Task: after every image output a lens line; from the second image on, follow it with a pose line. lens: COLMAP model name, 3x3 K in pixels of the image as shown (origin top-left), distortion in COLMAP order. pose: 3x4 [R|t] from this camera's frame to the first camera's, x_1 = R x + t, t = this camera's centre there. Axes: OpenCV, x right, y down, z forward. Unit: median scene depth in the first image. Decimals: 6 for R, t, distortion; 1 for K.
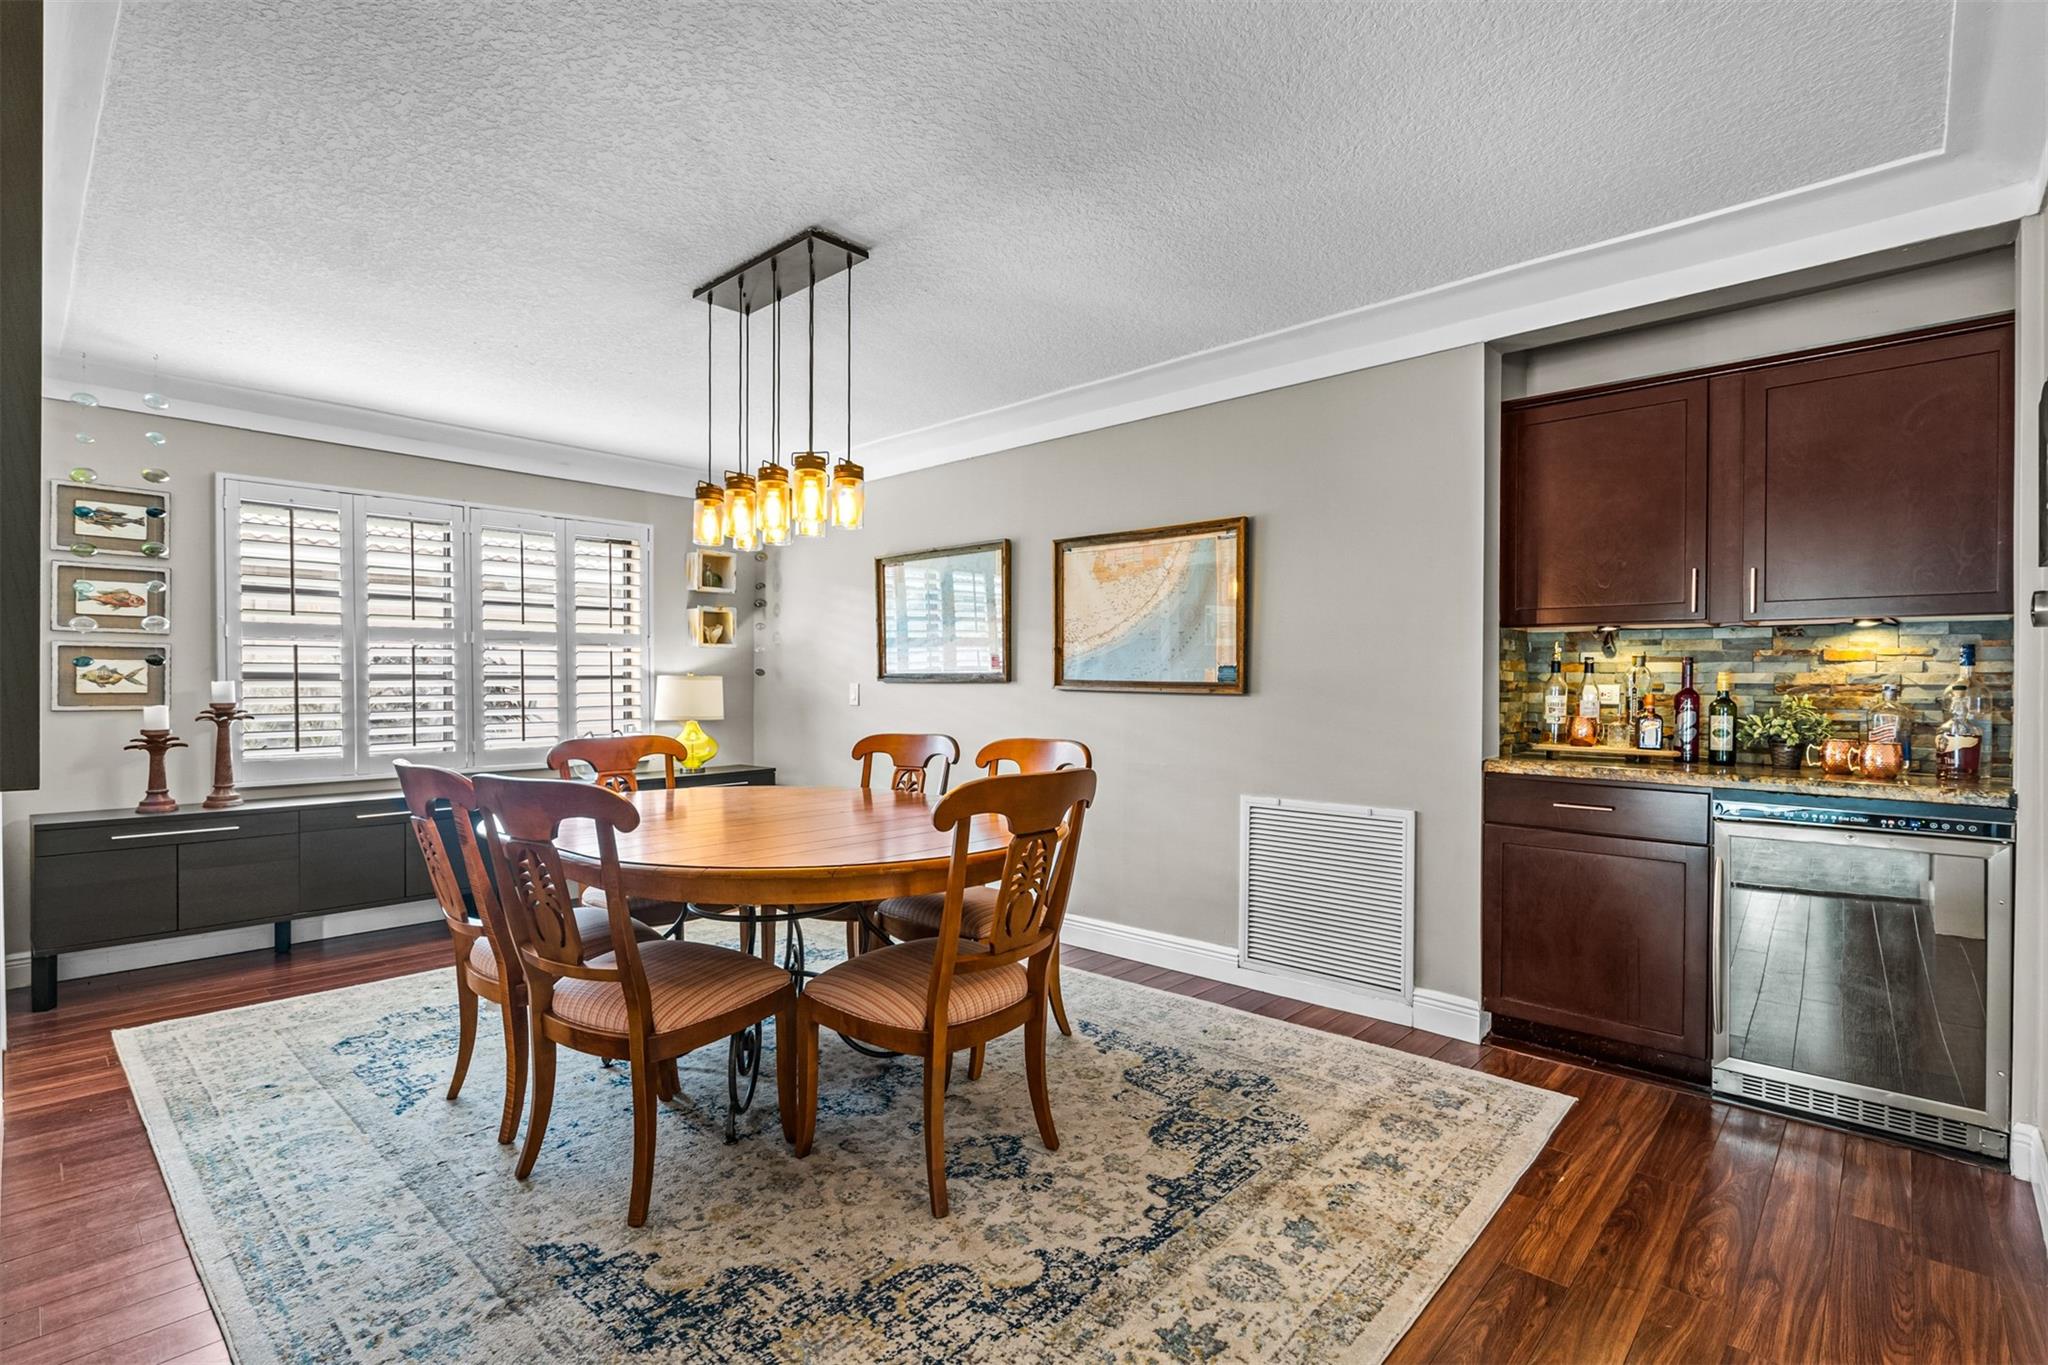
lens RADIAL K [[959.1, 0, 1025.0], [0, 959.1, 677.9], [0, 0, 1]] dist [-0.000284, -0.000002]
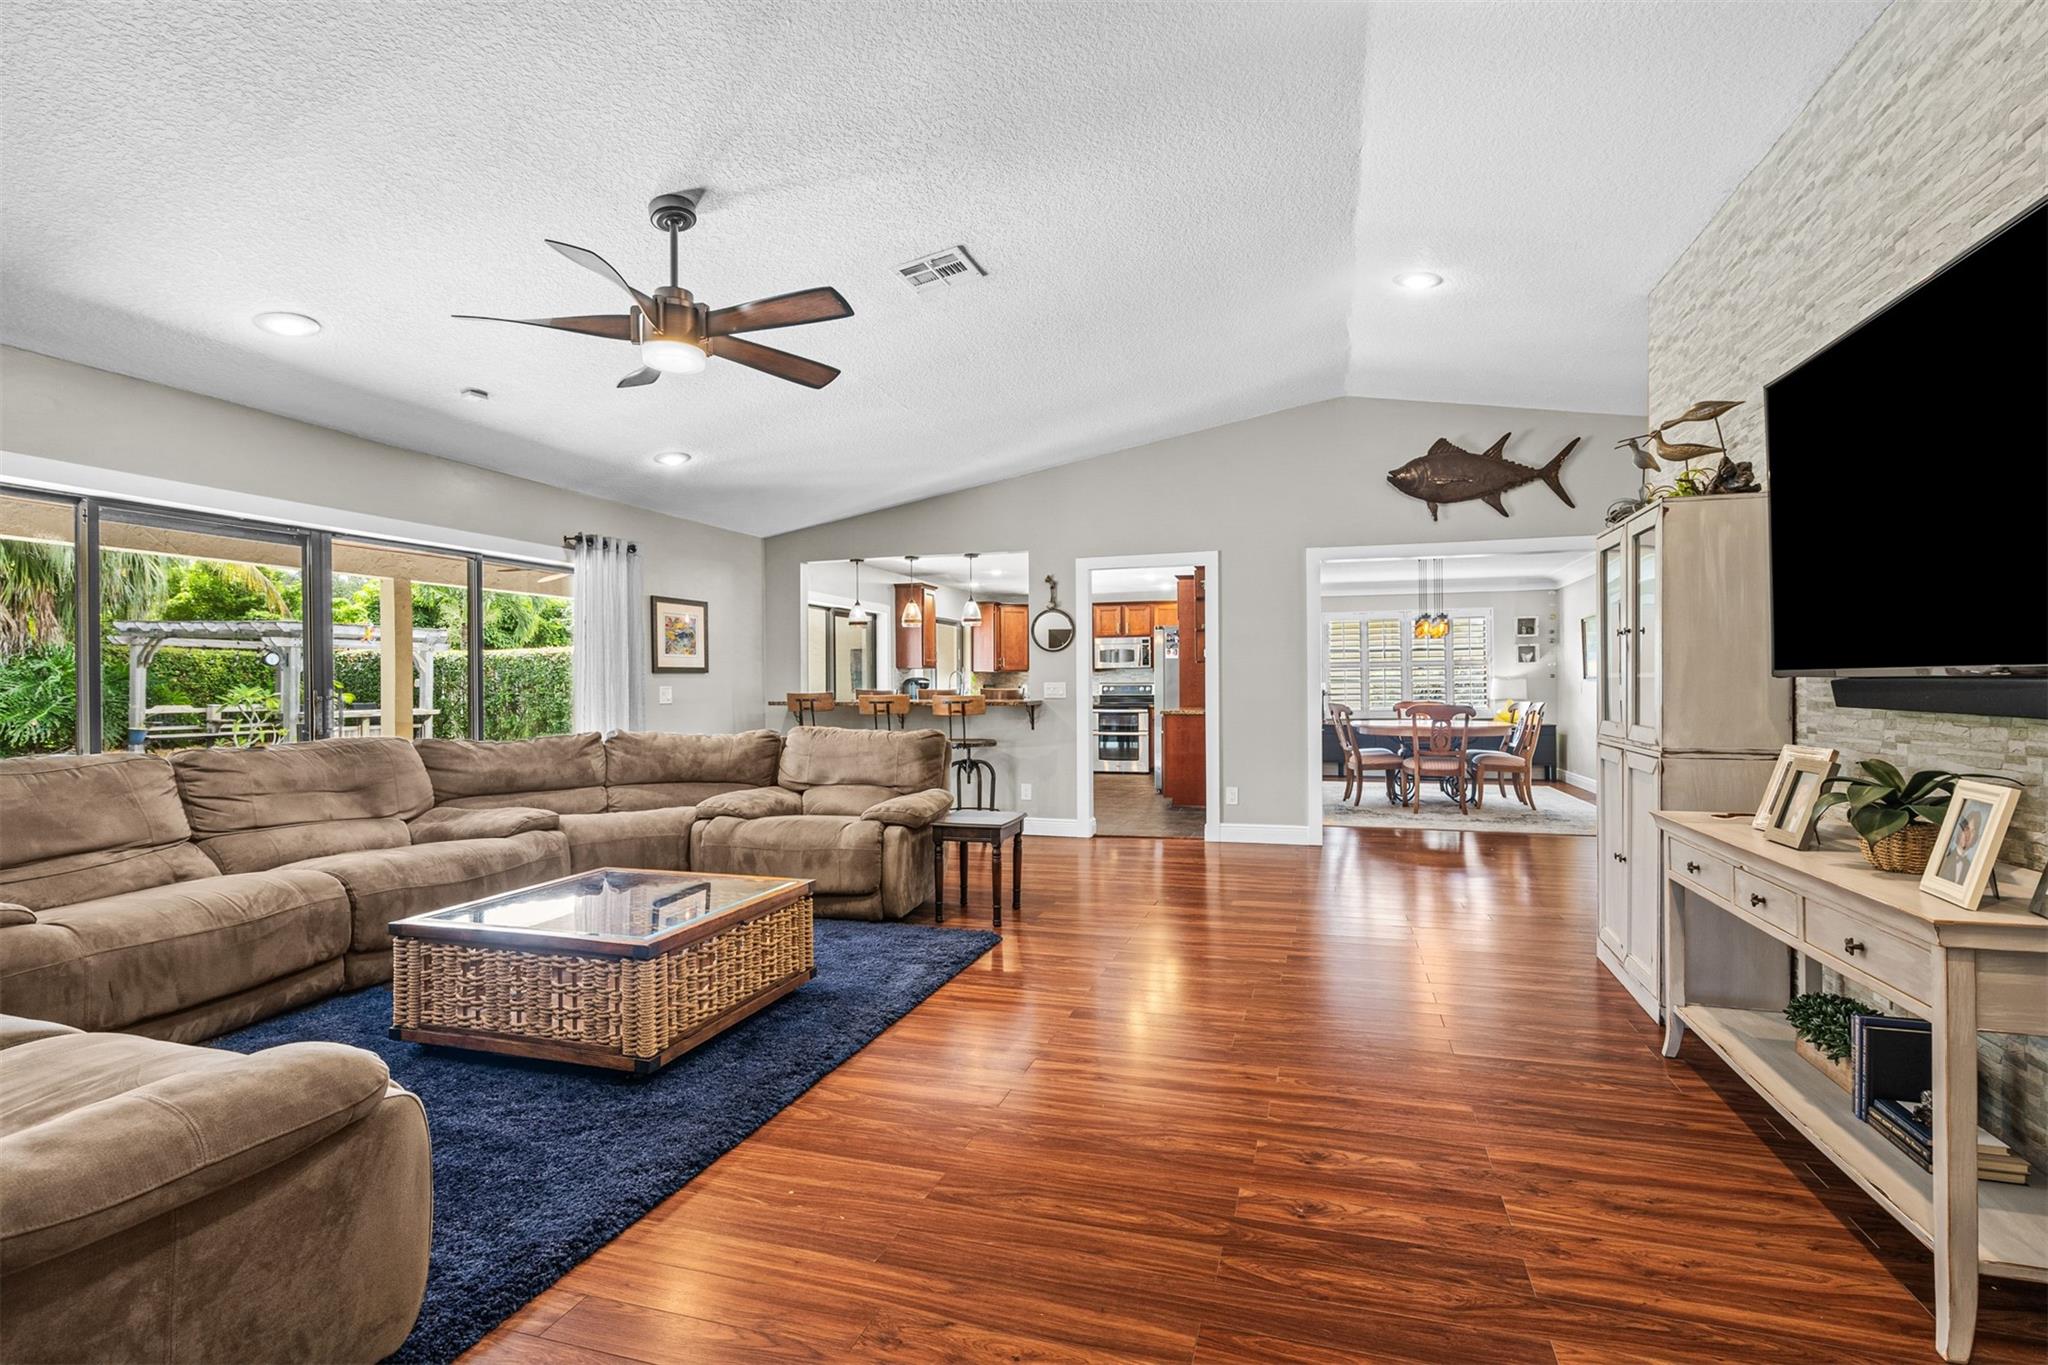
lens RADIAL K [[942.7, 0, 1020.2], [0, 942.7, 676.2], [0, 0, 1]] dist [0.002104, -0.000378]
pose [[0.431630, -0.007936, -0.902016, 2.171717], [0.002307, 0.999968, -0.007694, 0.006465], [0.902048, 0.001240, 0.431634, -1.703719]]
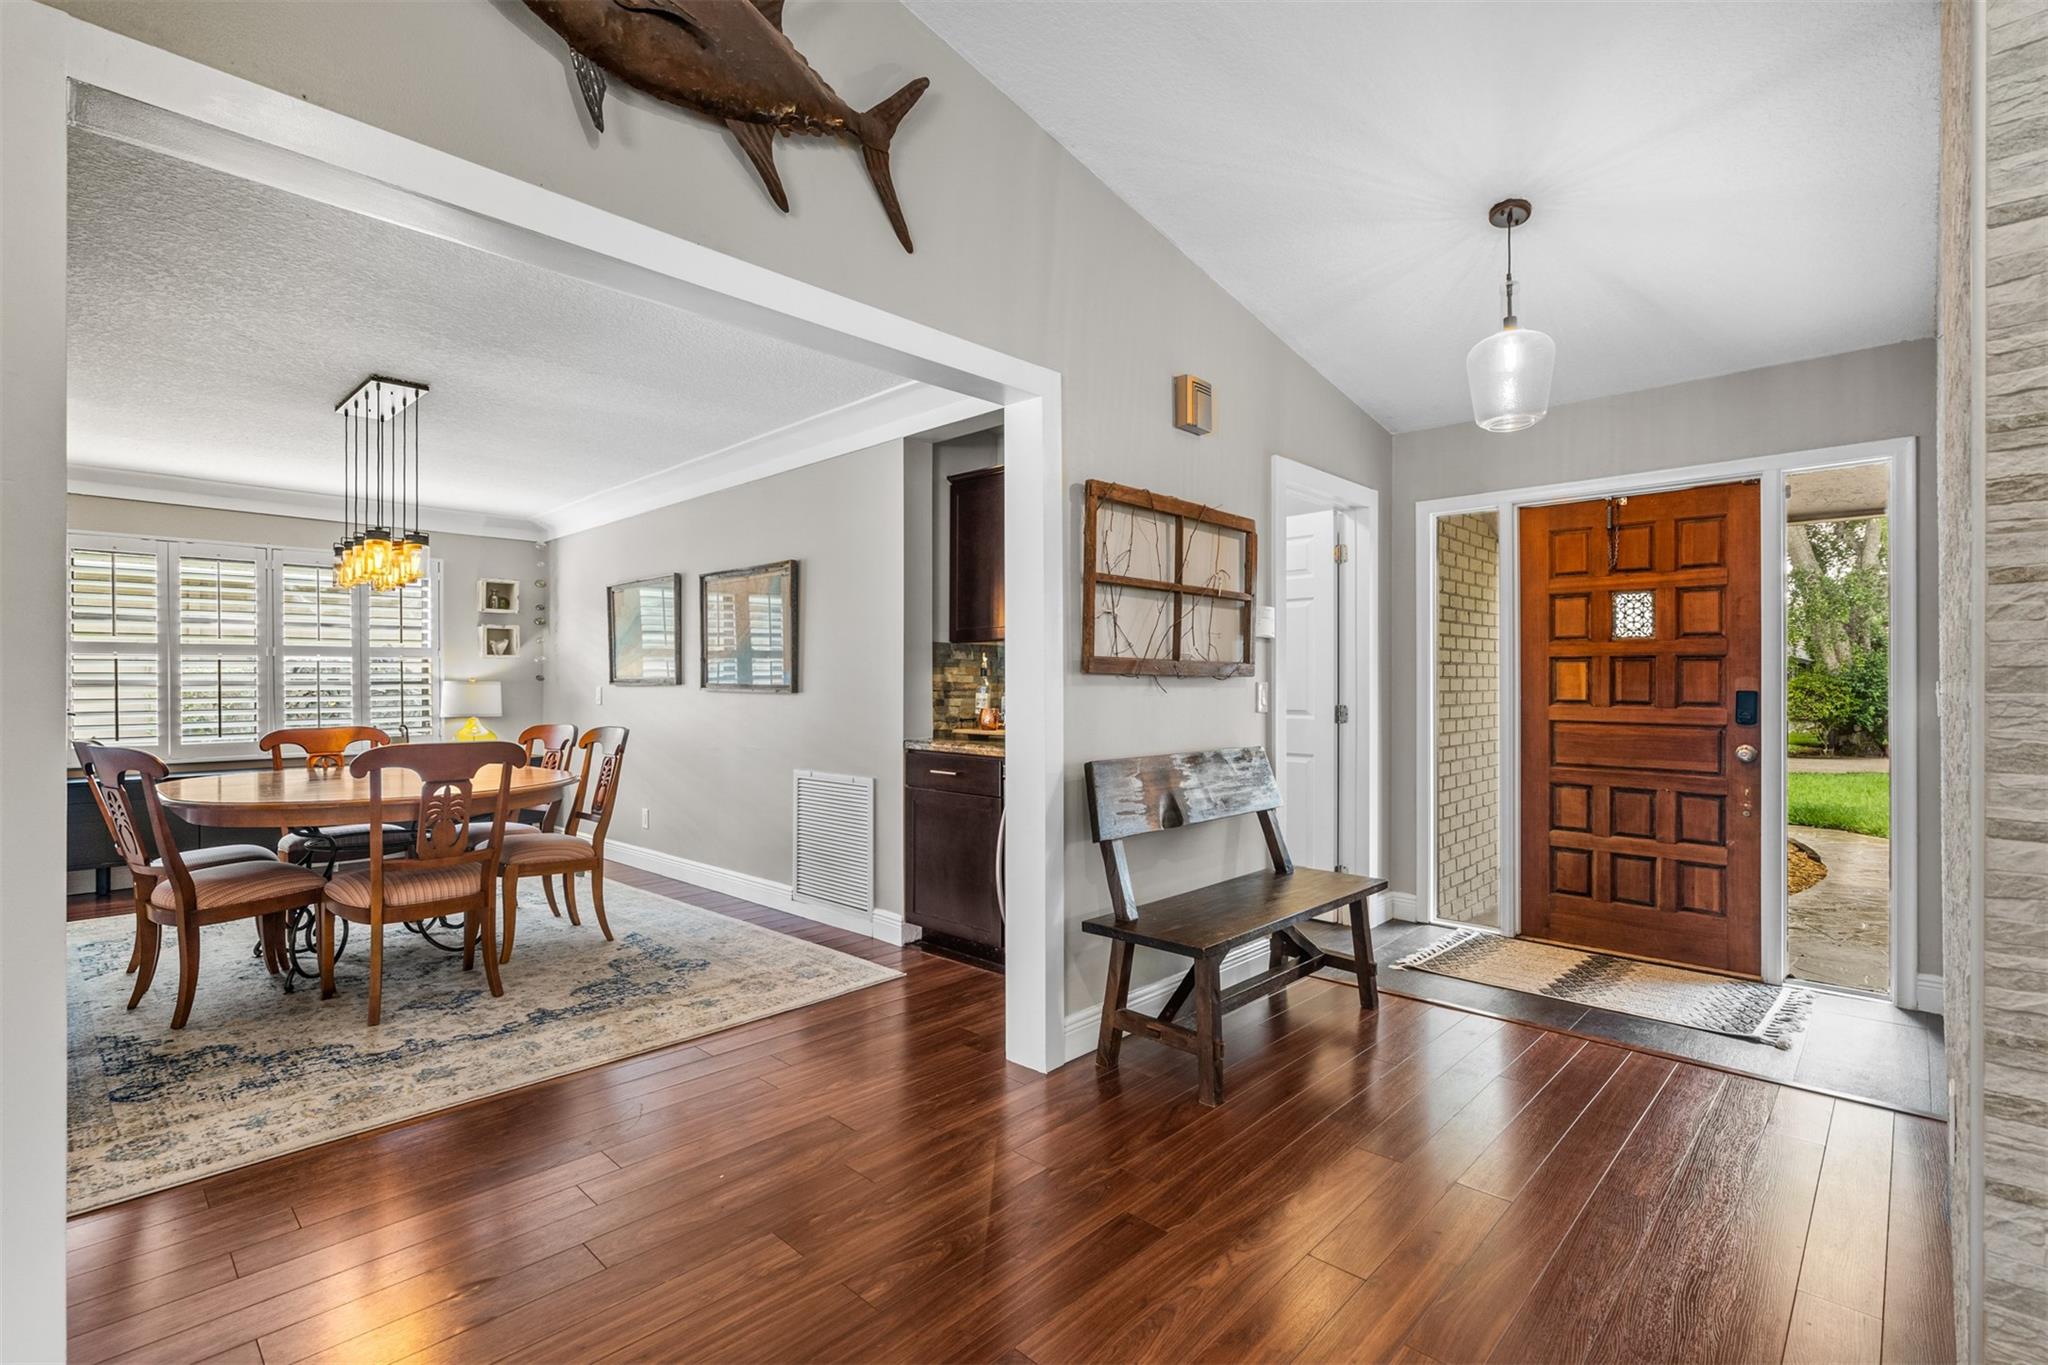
lens RADIAL K [[942.7, 0, 1020.2], [0, 942.7, 676.2], [0, 0, 1]] dist [0.002104, -0.000378]
pose [[0.999813, -0.004164, -0.018898, 0.824426], [0.004061, 0.999977, -0.005500, 0.002235], [0.018920, 0.005422, 0.999806, -0.433657]]
